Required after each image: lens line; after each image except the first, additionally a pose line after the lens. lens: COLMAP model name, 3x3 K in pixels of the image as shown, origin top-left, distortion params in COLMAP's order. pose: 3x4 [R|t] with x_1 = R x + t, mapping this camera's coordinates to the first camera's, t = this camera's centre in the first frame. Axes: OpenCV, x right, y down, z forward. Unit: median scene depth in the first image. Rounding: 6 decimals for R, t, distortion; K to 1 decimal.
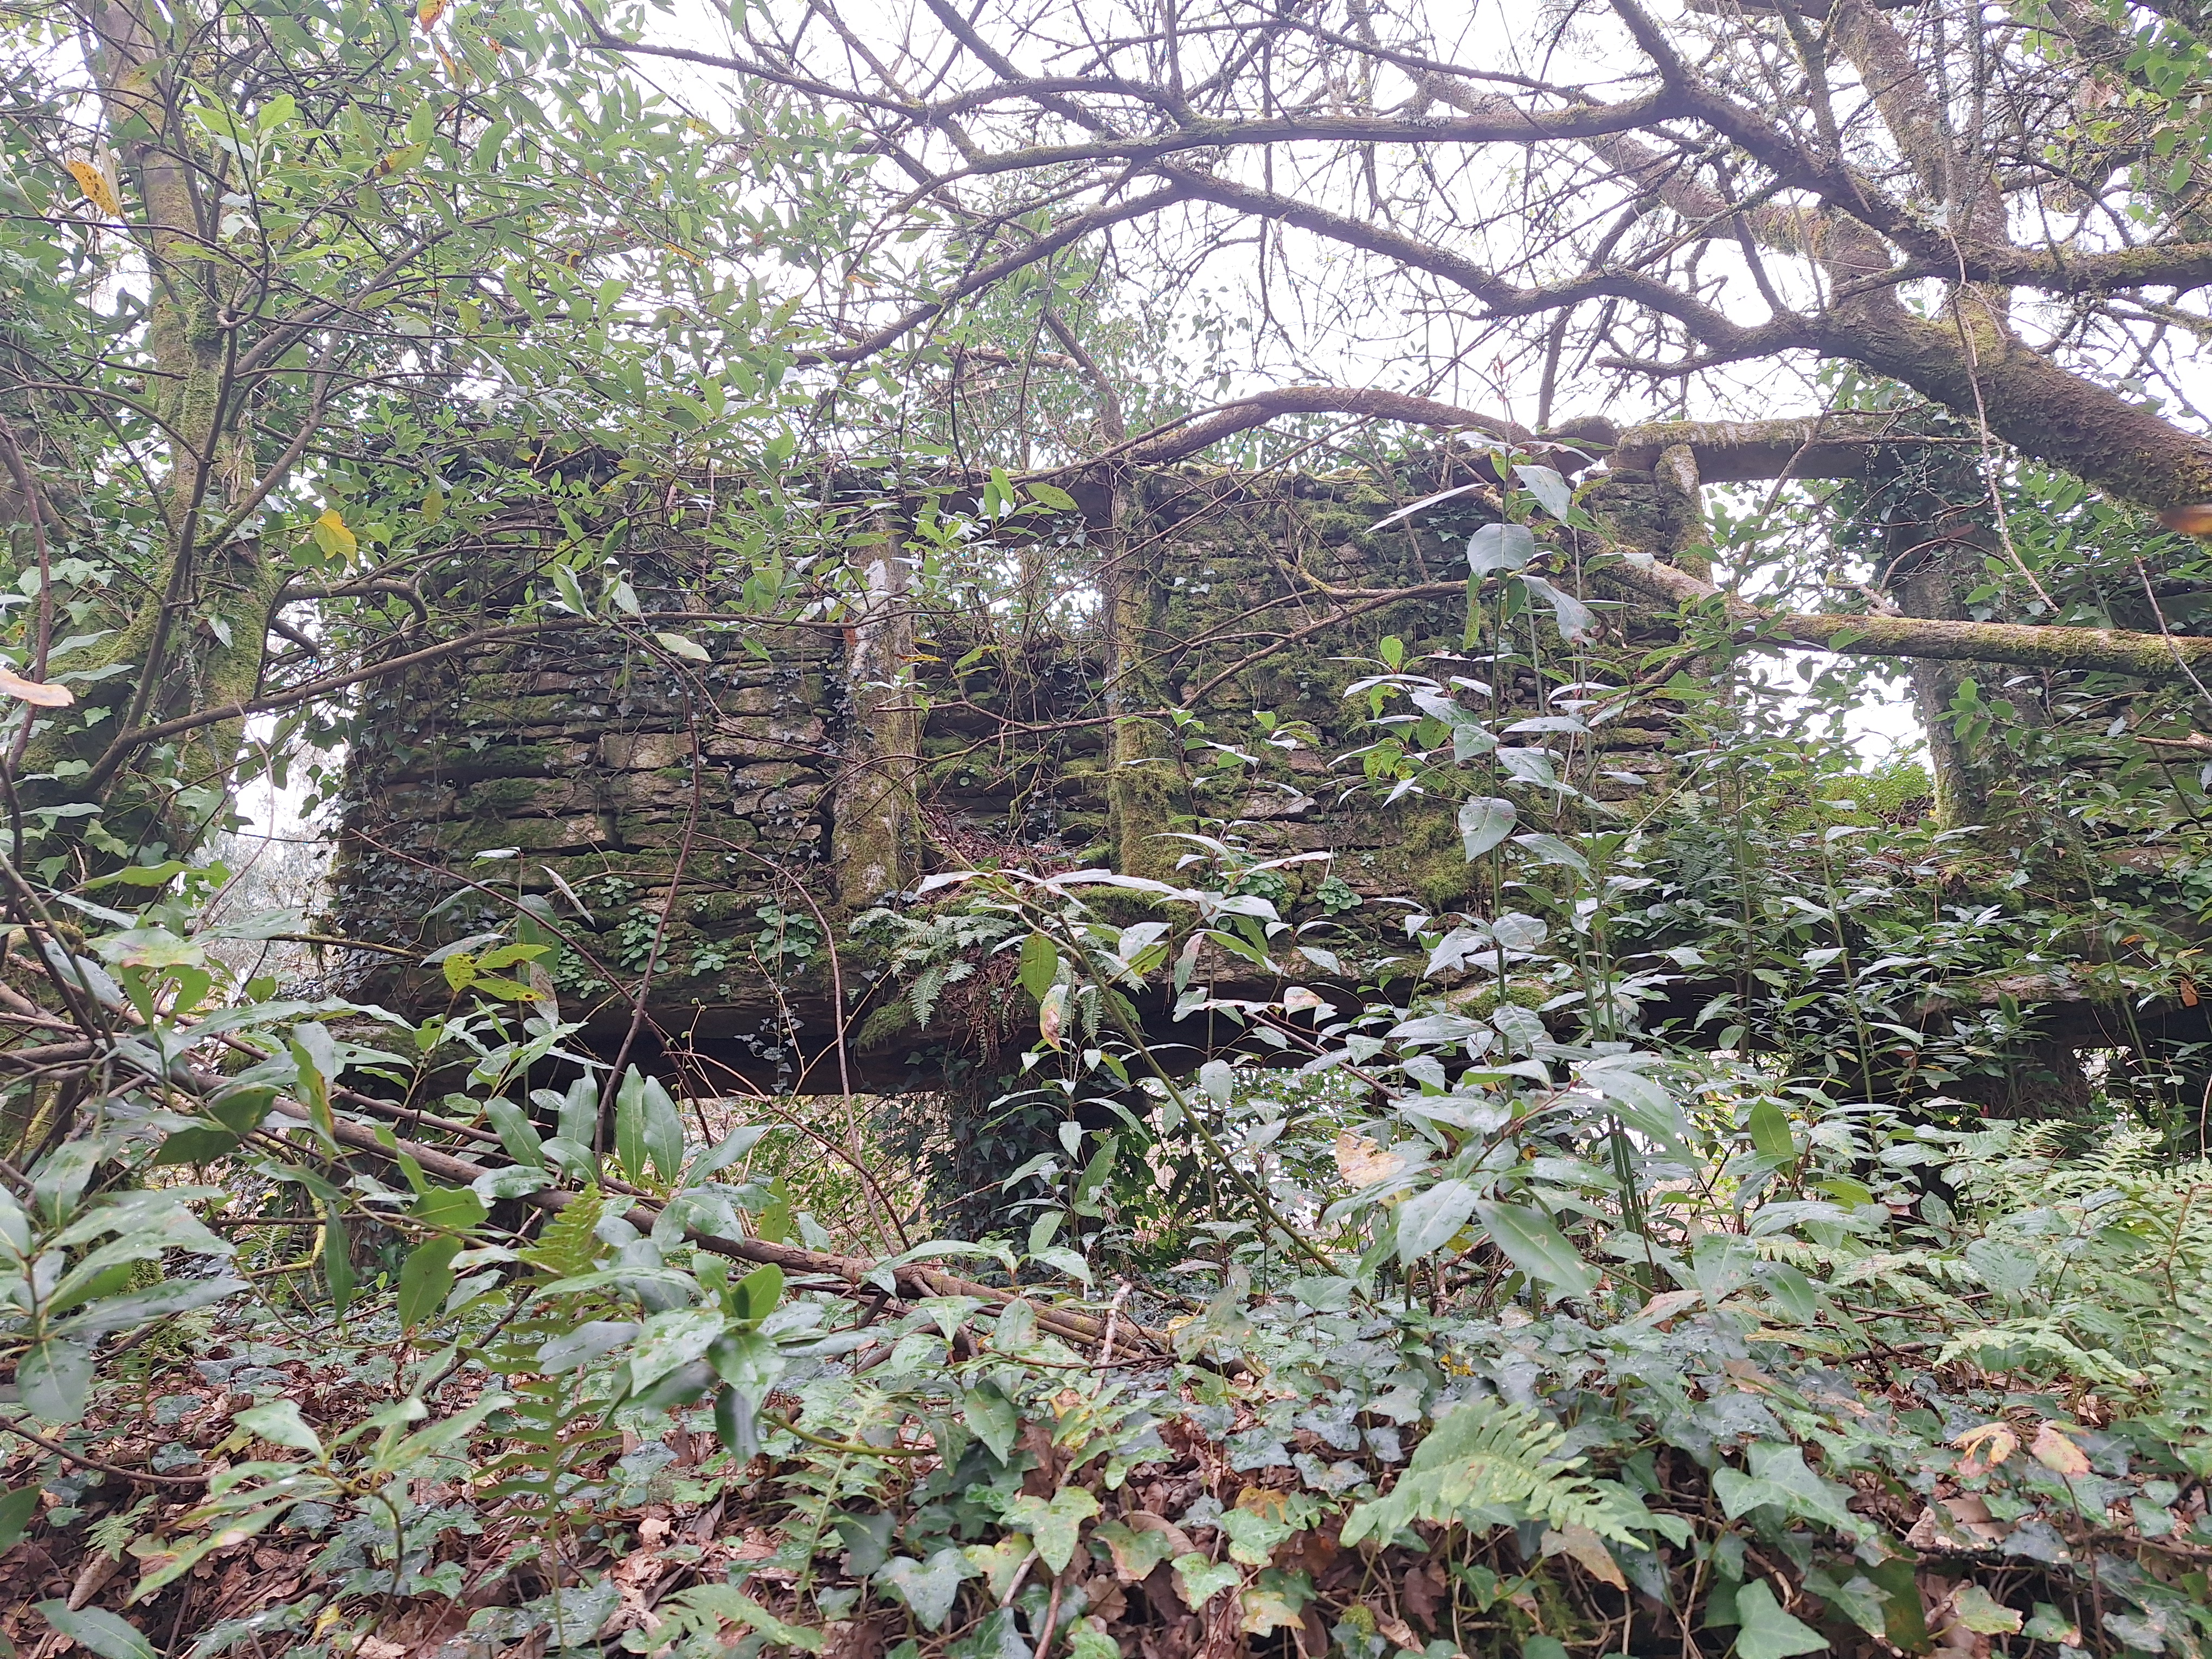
lens RADIAL K [[1474.0, 0, 1108.5], [0, 1474.0, 830.4], [0, 0, 1]] dist [-0.001854, -0.002049]
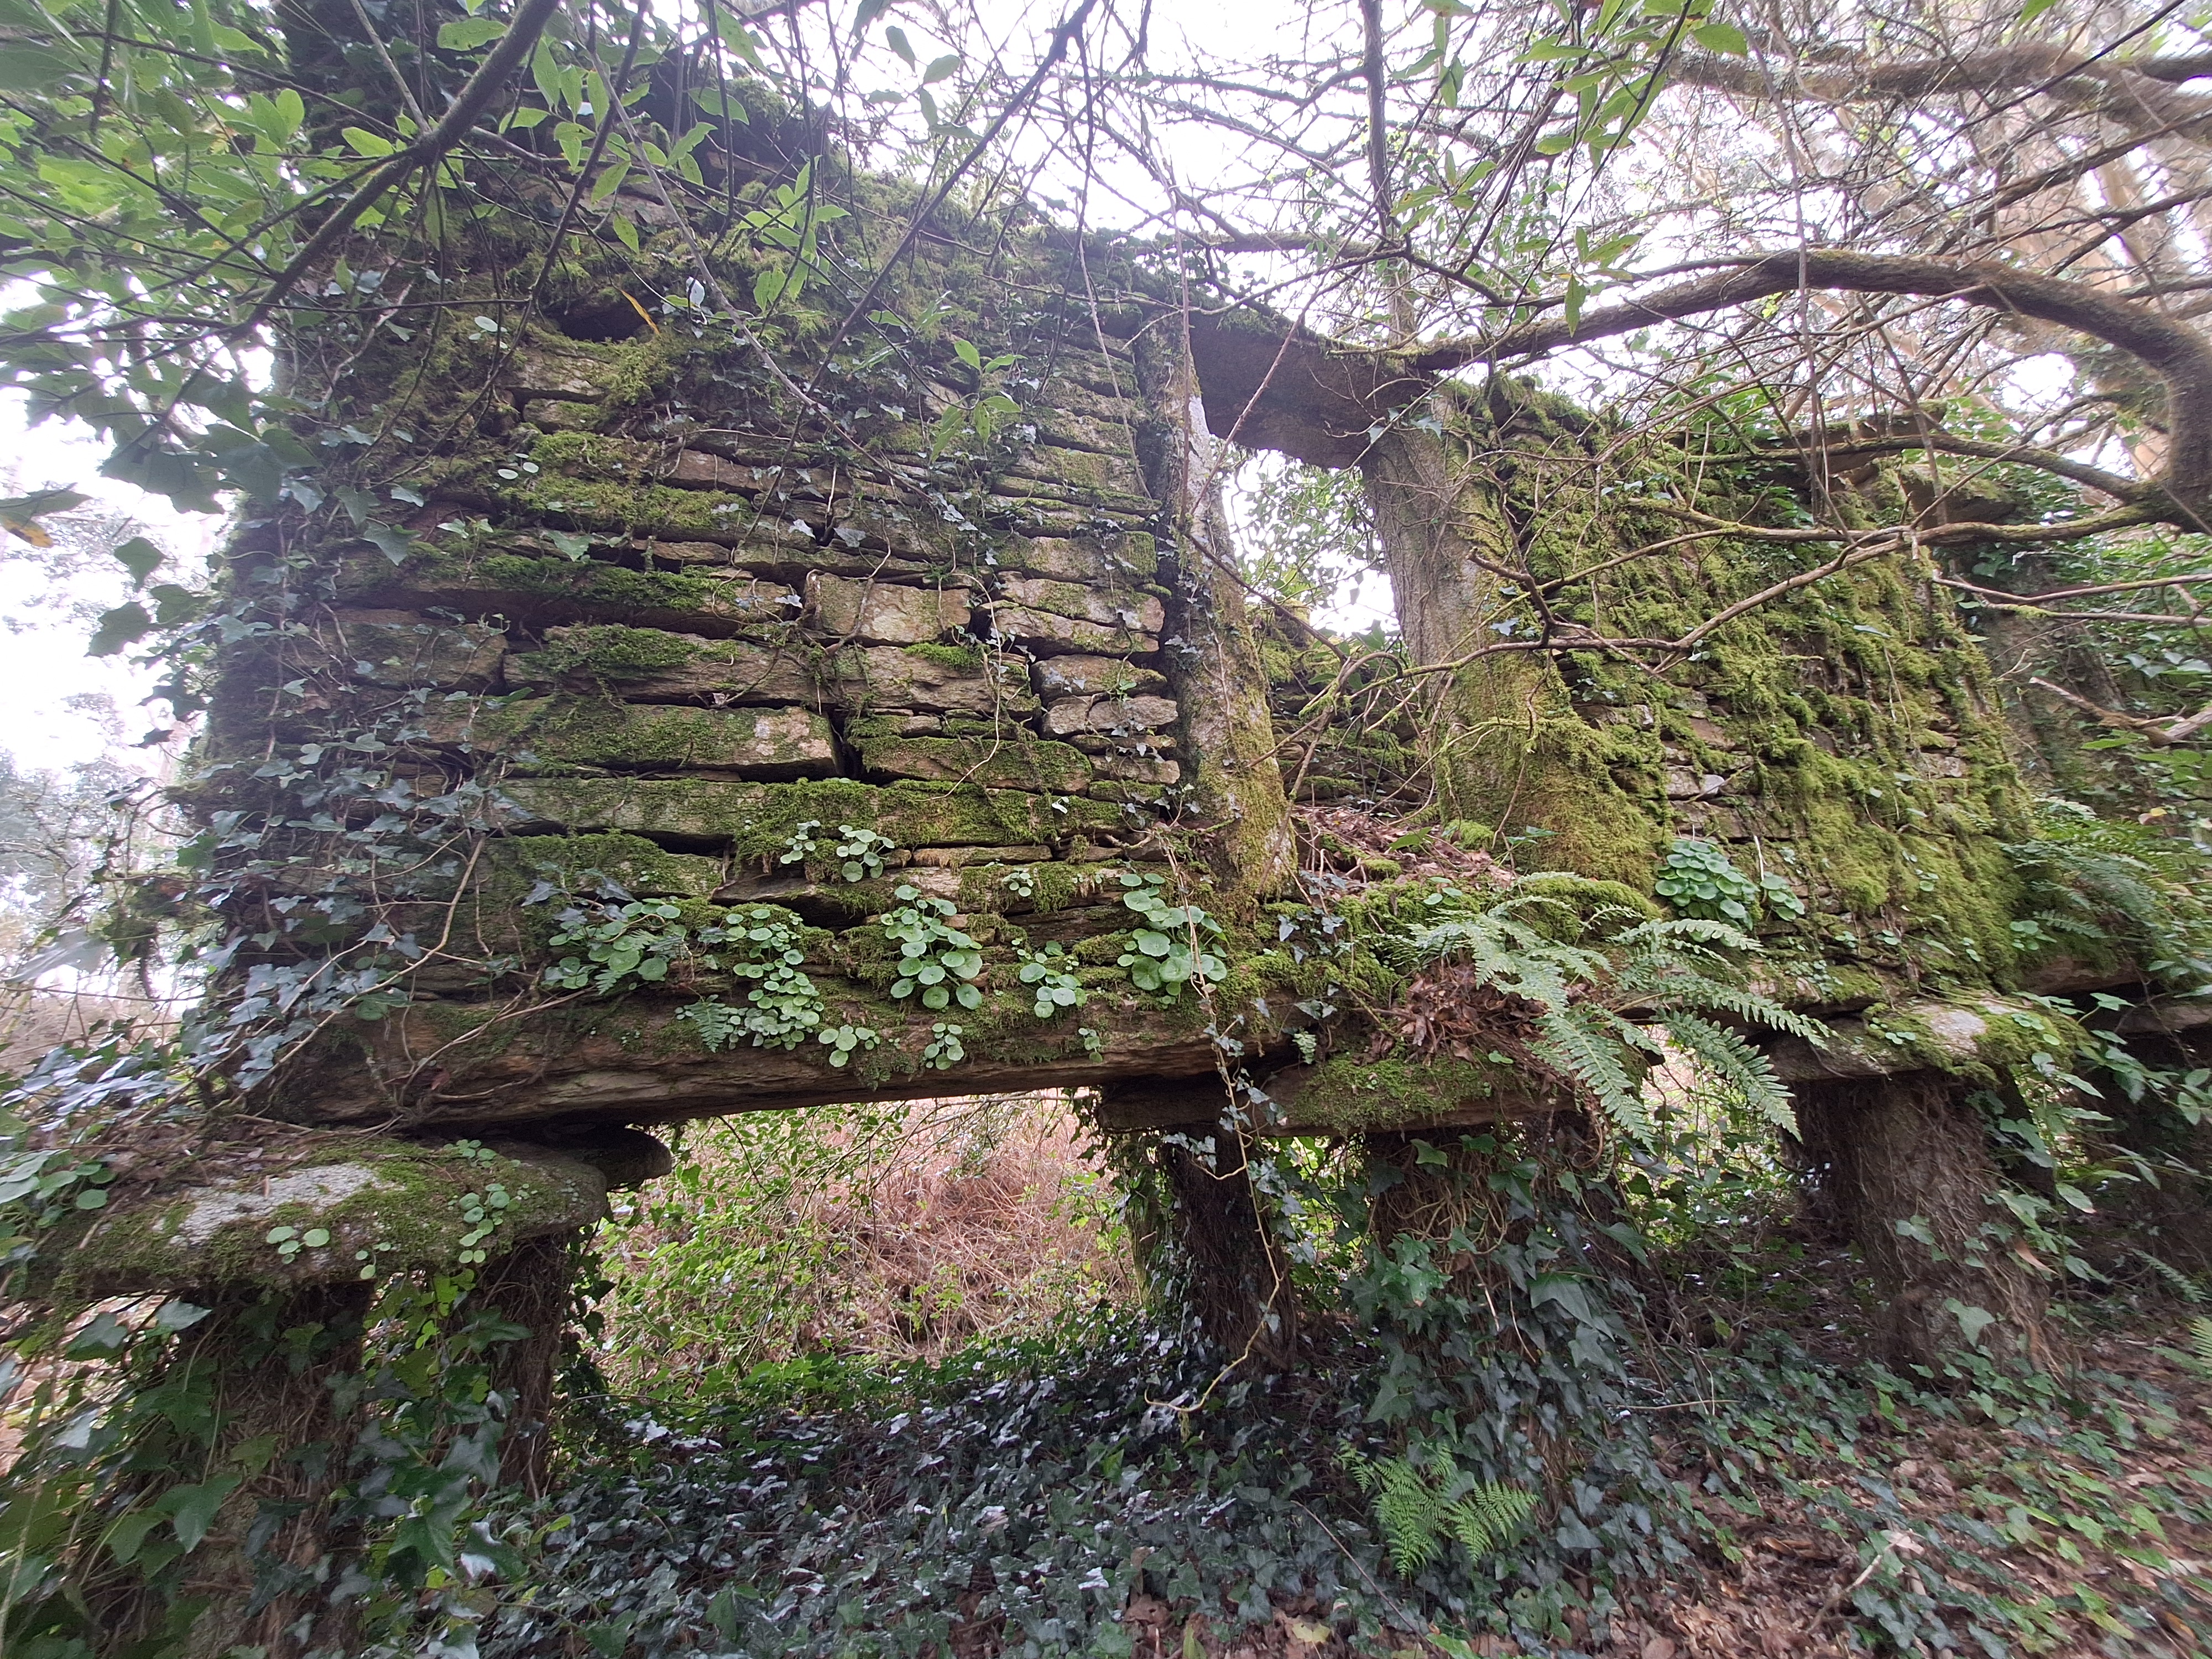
lens RADIAL K [[894.5, 0, 1101.4], [0, 894.5, 829.2], [0, 0, 1]] dist [0.023047, 0.000544]
pose [[0.944434, 0.054263, 0.324192, -0.351073], [-0.067533, 0.997271, 0.029814, 0.016319], [-0.321690, -0.050051, 0.945521, 0.641190]]
